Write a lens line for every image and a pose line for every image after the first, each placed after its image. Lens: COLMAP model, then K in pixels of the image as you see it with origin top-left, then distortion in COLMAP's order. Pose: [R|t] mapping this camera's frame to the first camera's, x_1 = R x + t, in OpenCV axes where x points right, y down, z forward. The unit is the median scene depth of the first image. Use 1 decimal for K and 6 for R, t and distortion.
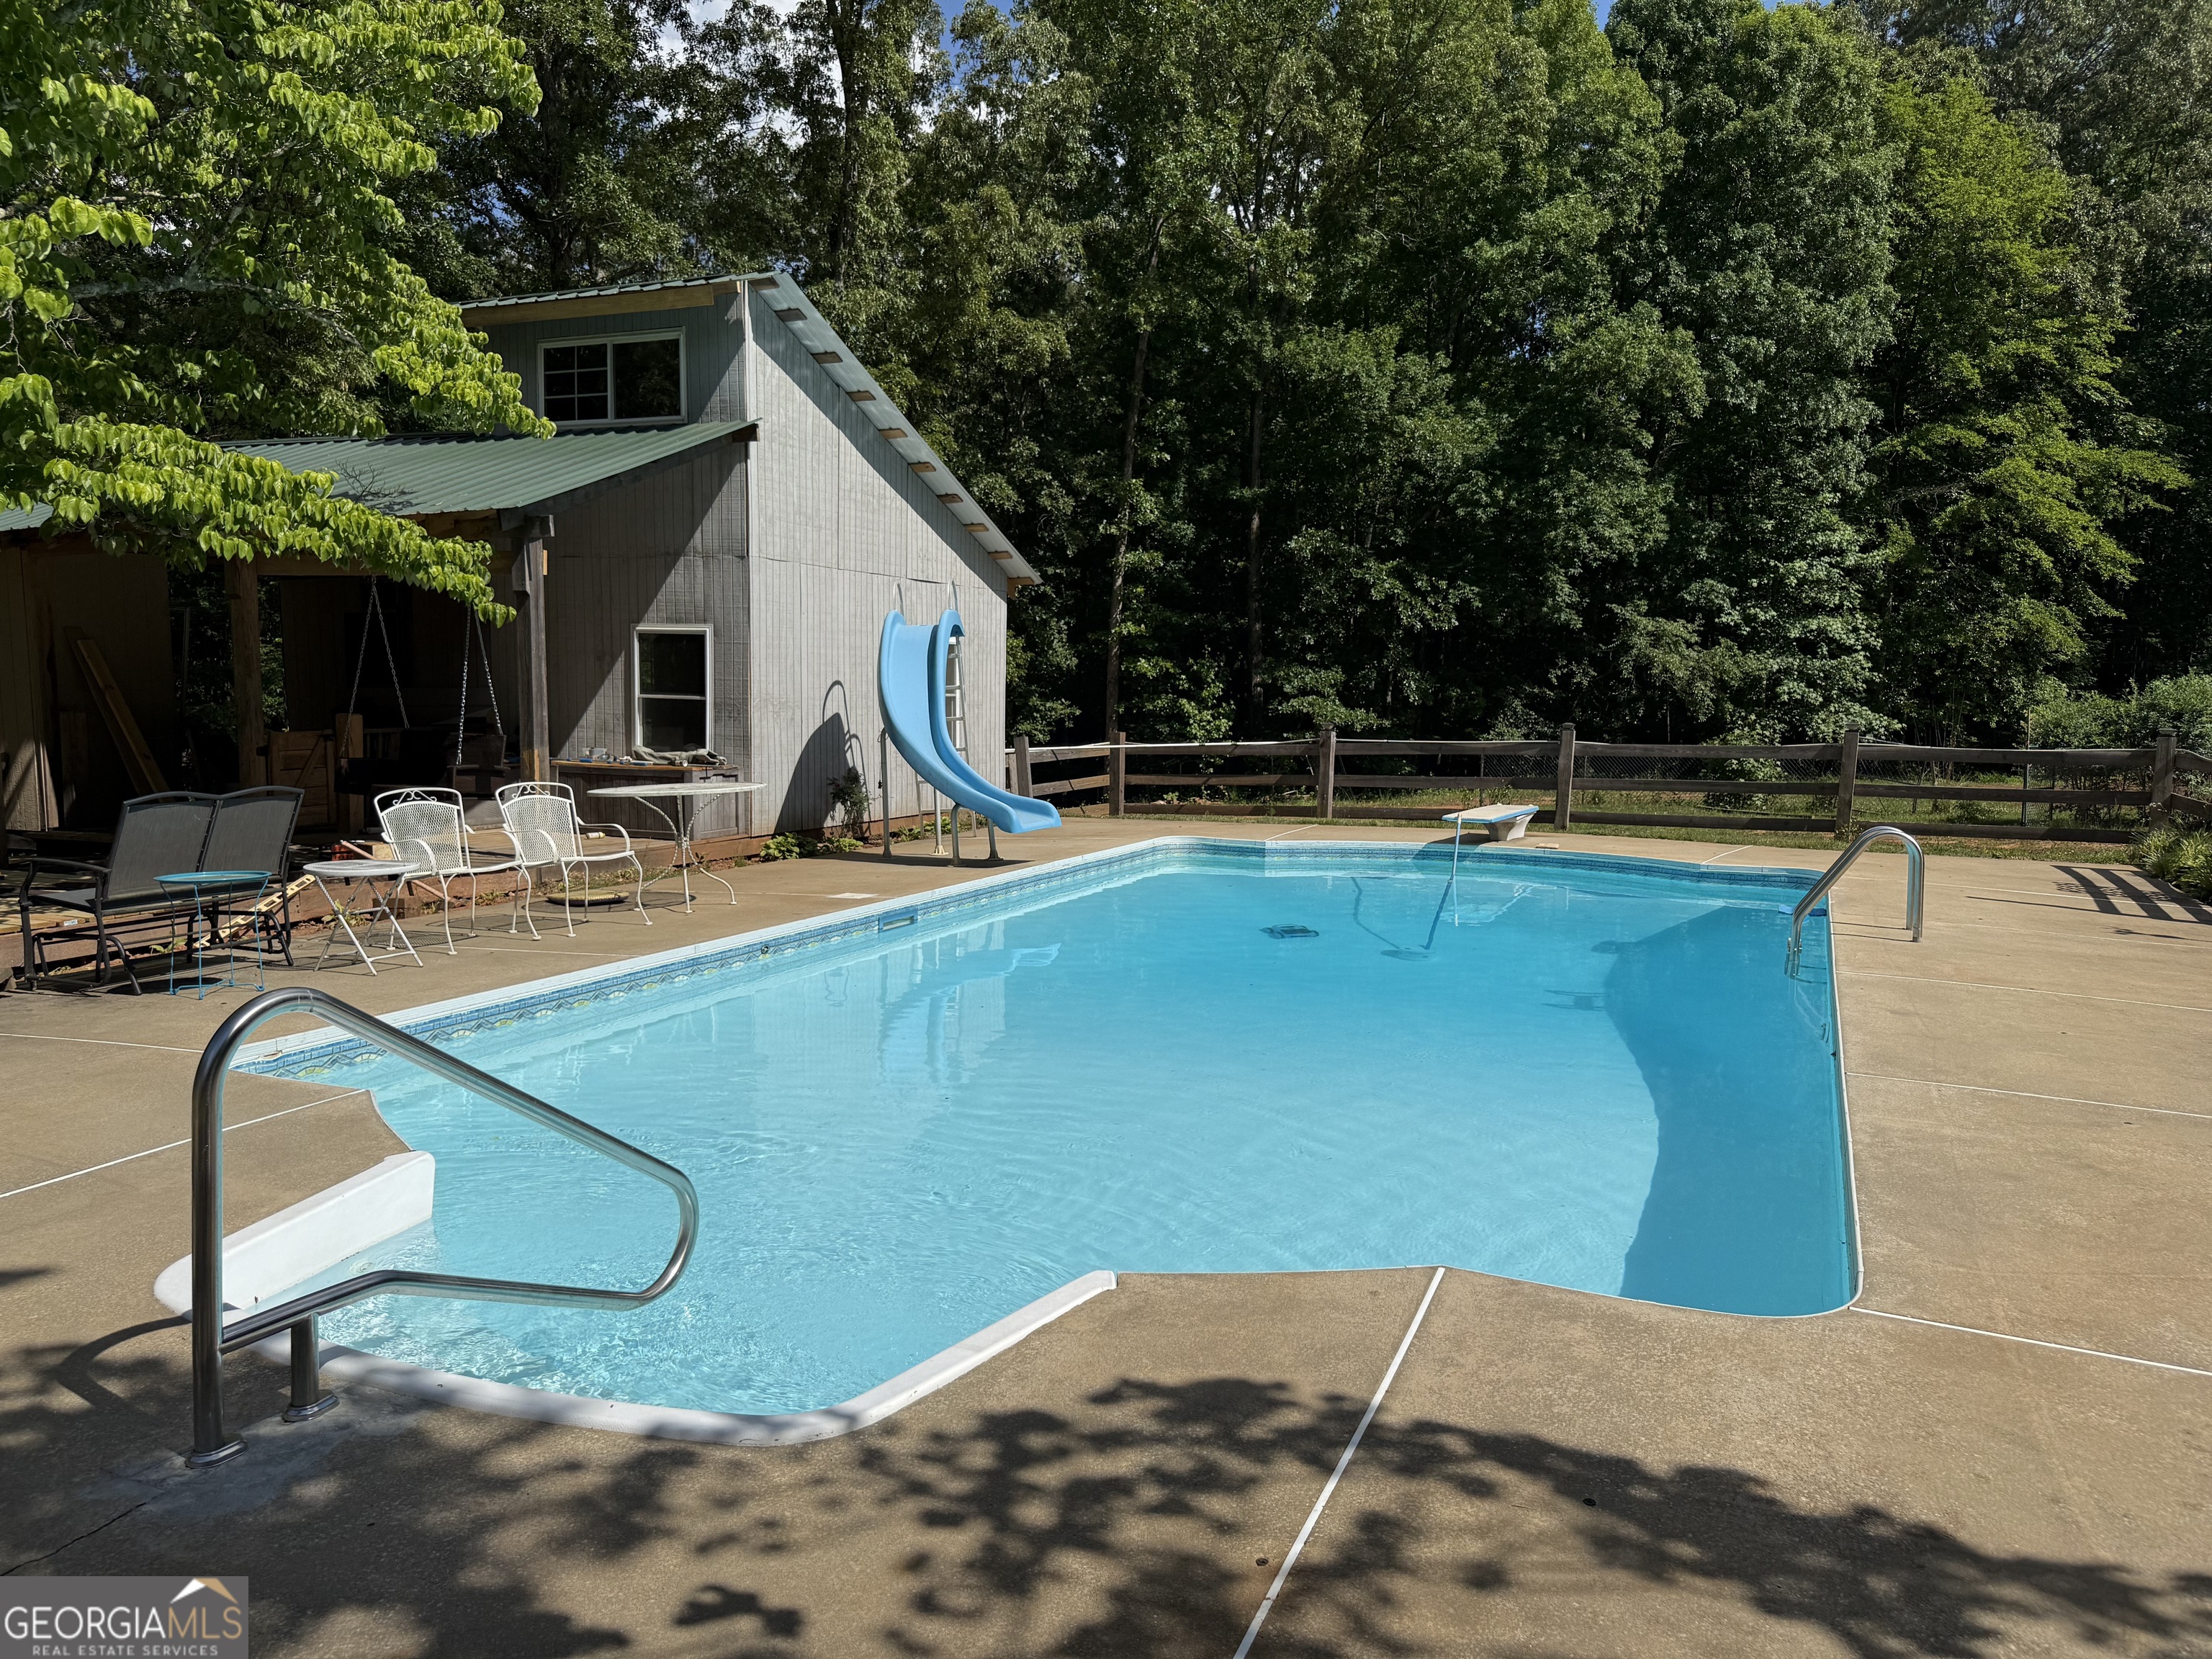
lens RADIAL K [[1584.2, 0, 1109.5], [0, 1584.2, 823.3], [0, 0, 1]] dist [0.051101, -0.046900]
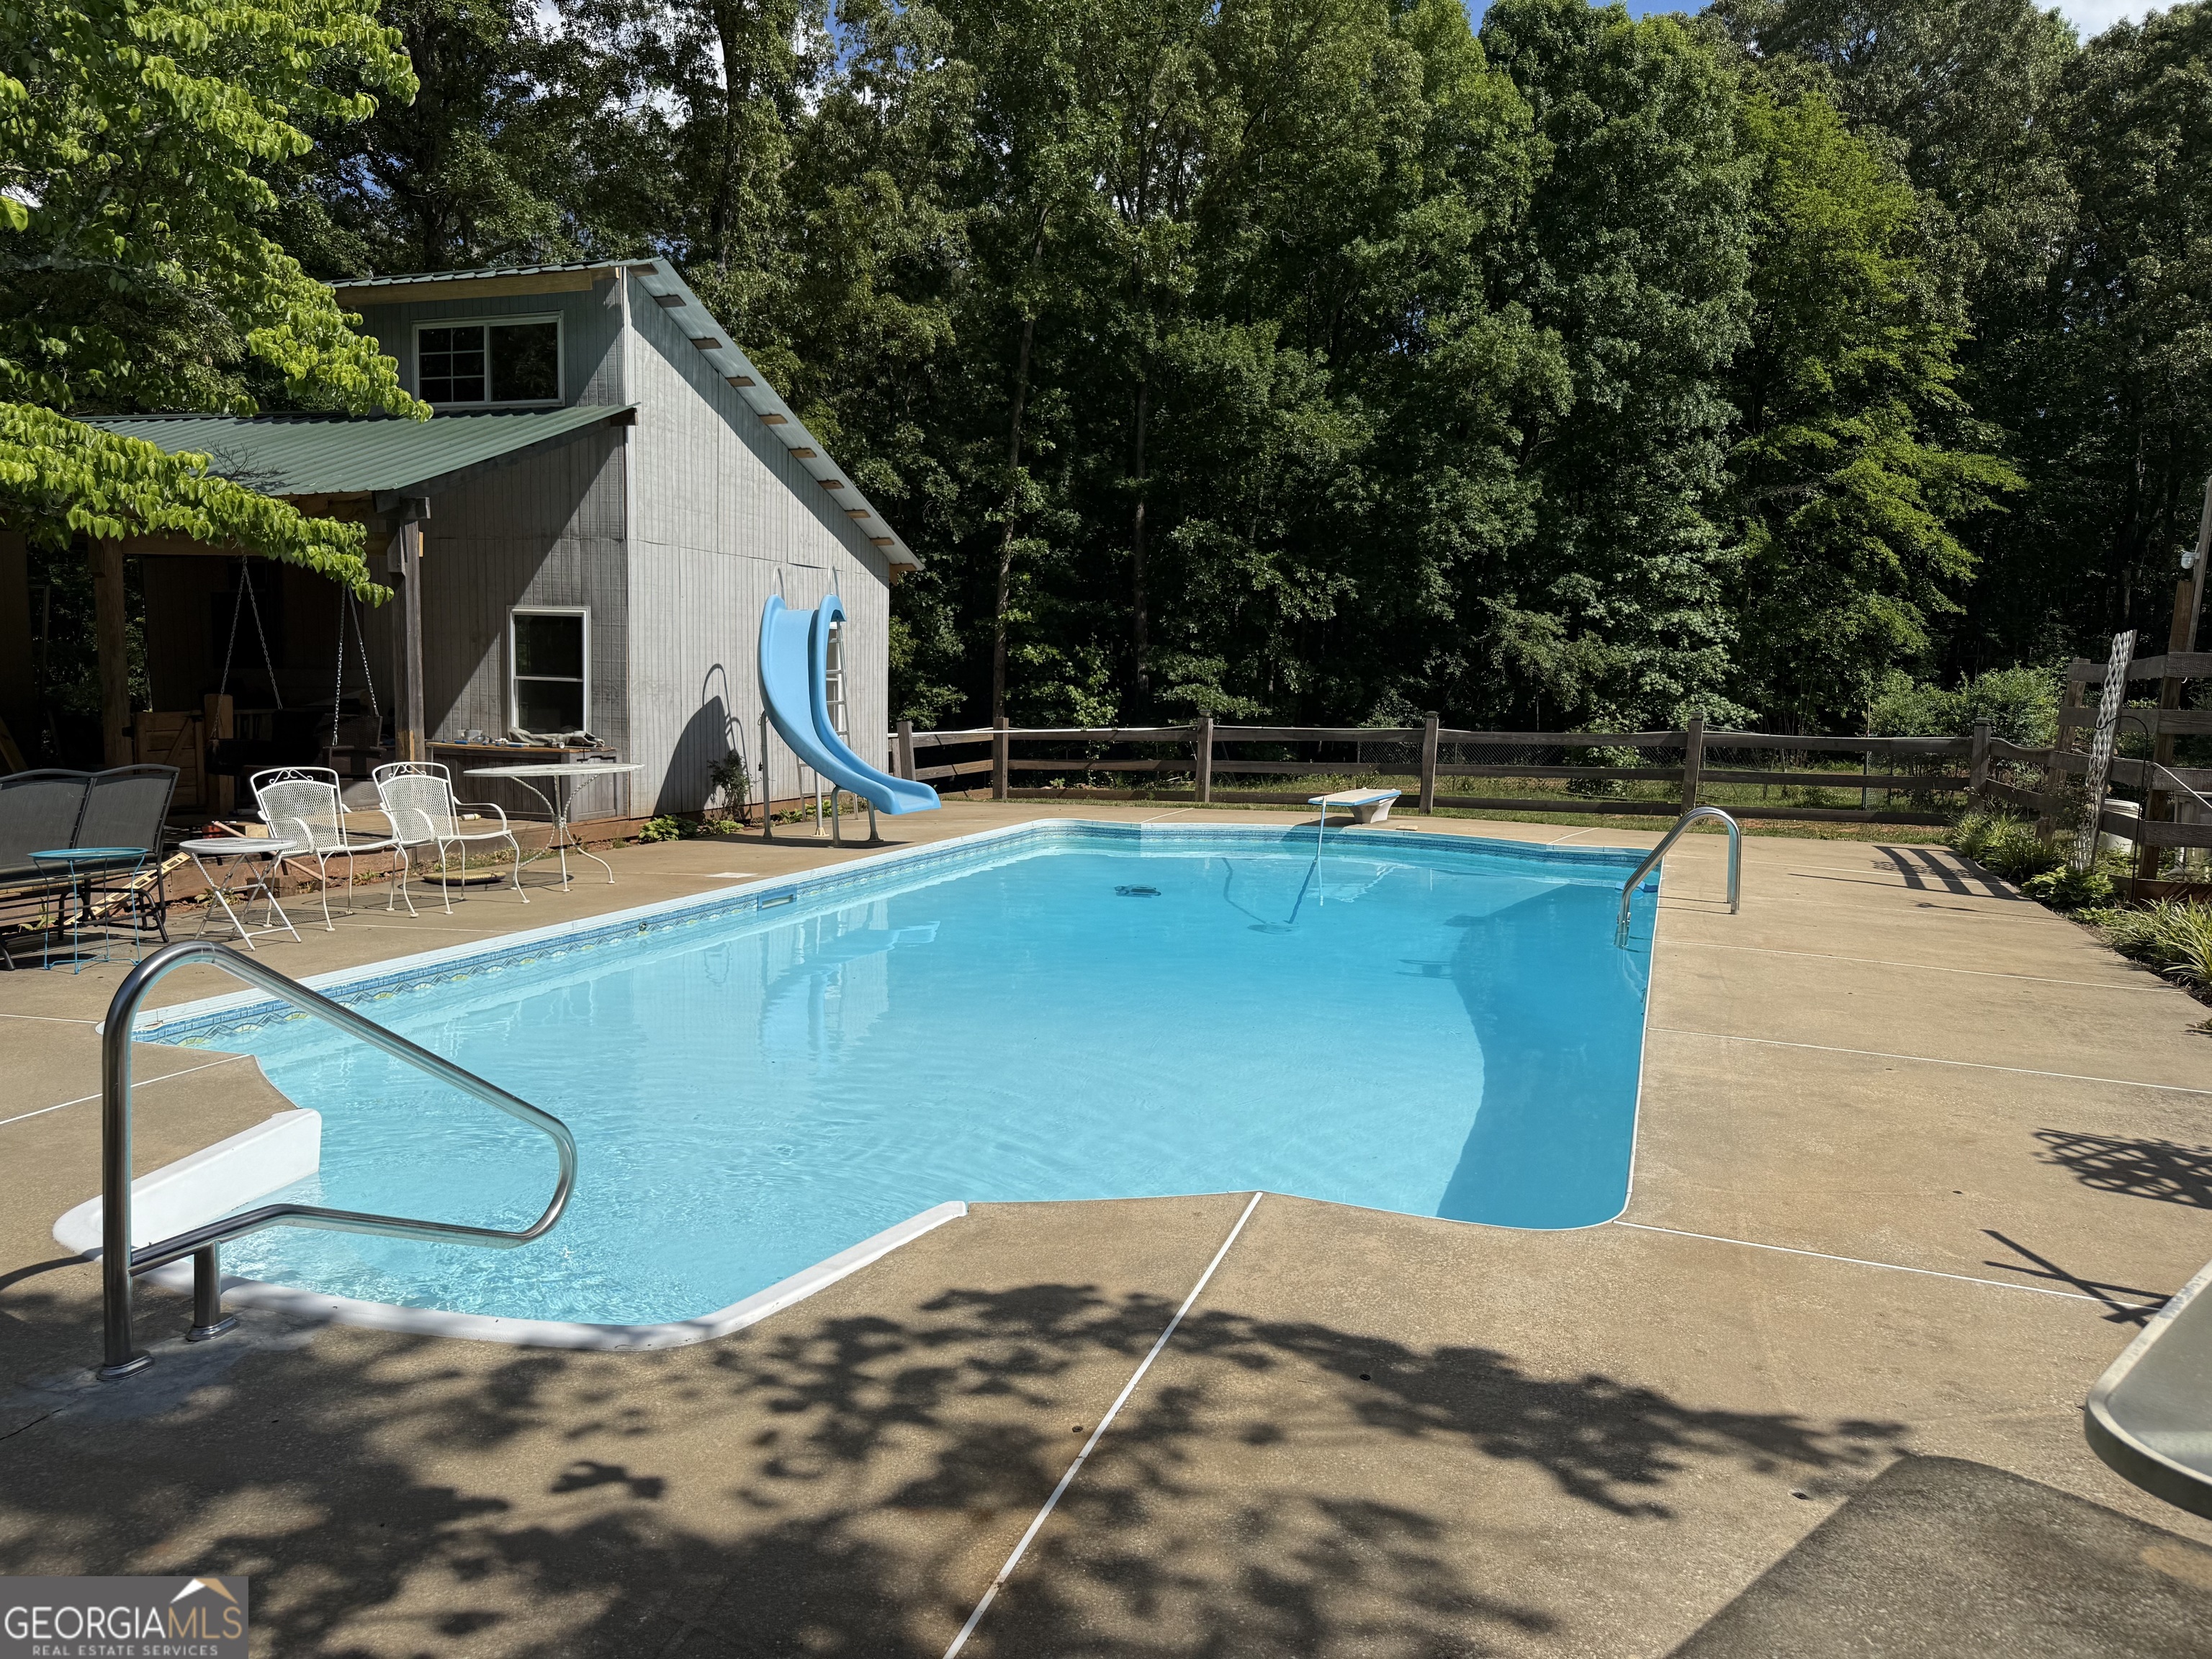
lens RADIAL K [[1588.6, 0, 1106.0], [0, 1588.6, 829.5], [0, 0, 1]] dist [0.053603, -0.058303]
pose [[0.997873, 0.000115, 0.065190, 0.004505], [-0.000861, 0.999934, 0.011420, 0.001851], [-0.065184, -0.011452, 0.997808, -0.015914]]
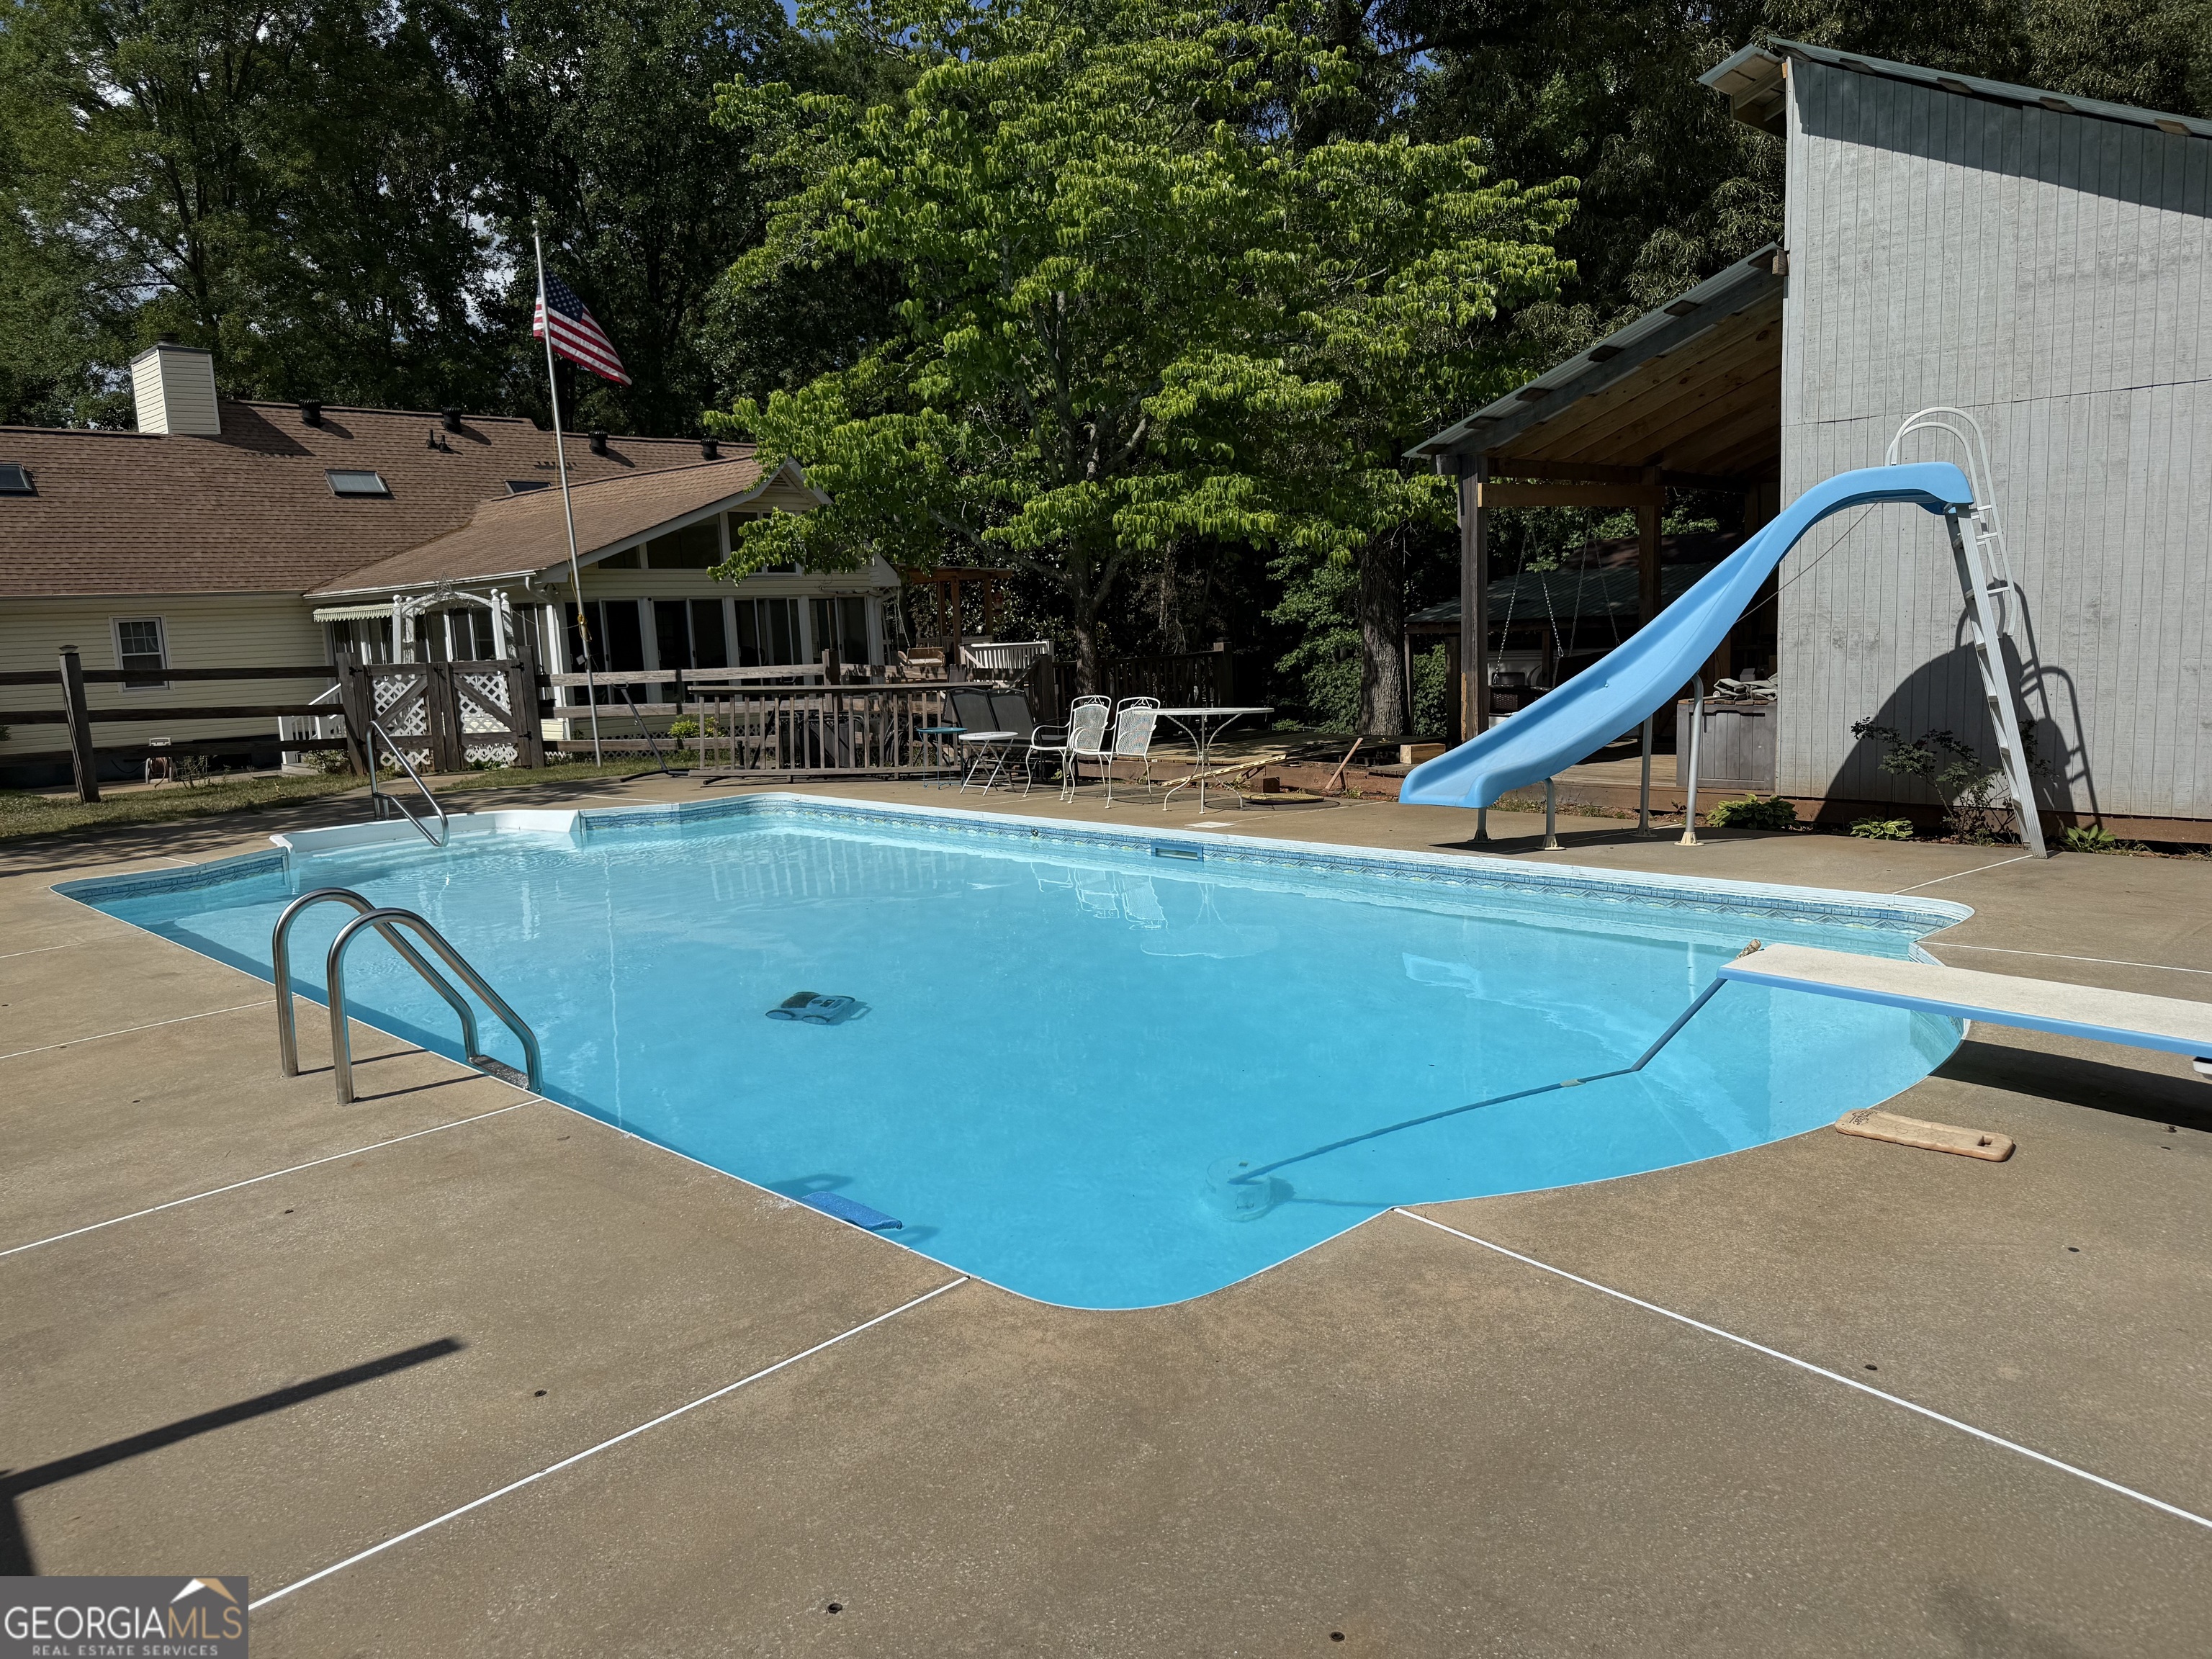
lens RADIAL K [[1610.0, 0, 1106.0], [0, 1610.0, 829.5], [0, 0, 1]] dist [0.001380, -0.027271]
pose [[-0.394190, 0.123779, -0.910655, 0.330472], [-0.045960, 0.986994, 0.154050, -0.044046], [0.917879, 0.102578, -0.383374, 0.543123]]
